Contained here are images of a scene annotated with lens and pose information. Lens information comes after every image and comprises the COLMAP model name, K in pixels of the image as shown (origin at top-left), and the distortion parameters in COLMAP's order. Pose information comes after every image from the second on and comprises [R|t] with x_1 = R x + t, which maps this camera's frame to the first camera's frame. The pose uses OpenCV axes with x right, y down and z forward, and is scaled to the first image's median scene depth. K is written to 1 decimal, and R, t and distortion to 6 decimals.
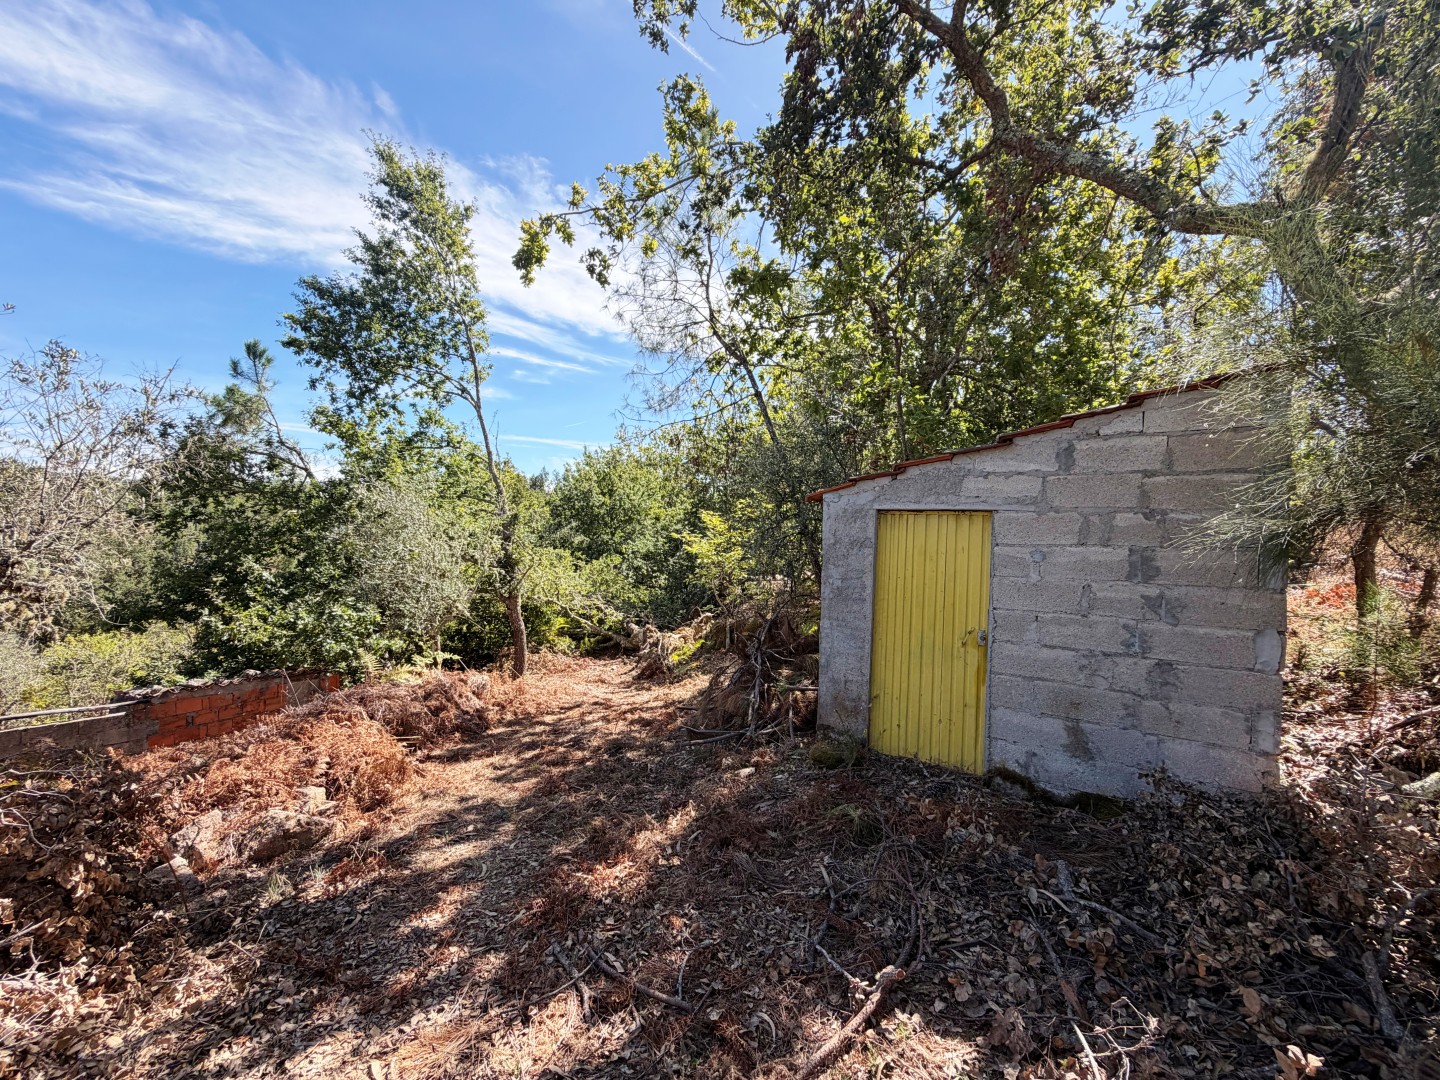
lens RADIAL K [[579.4, 0, 720.0], [0, 579.4, 540.0], [0, 0, 1]] dist [0.007584, -0.001226]
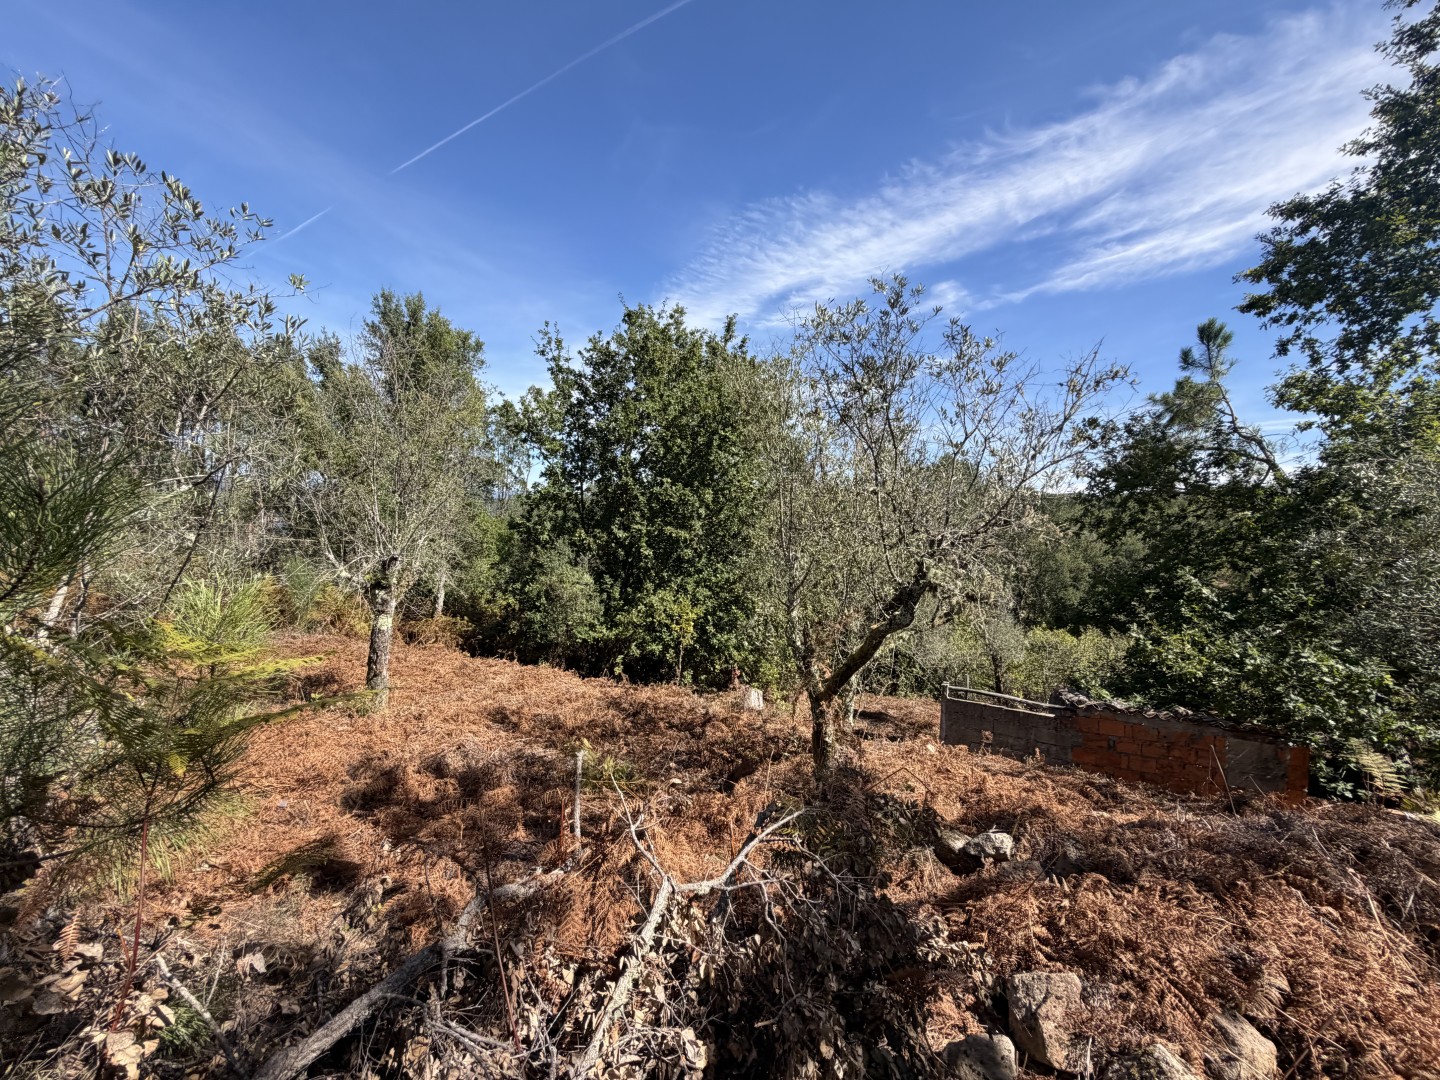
lens RADIAL K [[579.4, 0, 720.0], [0, 579.4, 540.0], [0, 0, 1]] dist [0.007584, -0.001226]
pose [[0.196063, 0.015175, -0.980474, -0.112782], [-0.033199, 0.999410, 0.008830, 0.002839], [0.980029, 0.030820, 0.196451, 0.165431]]
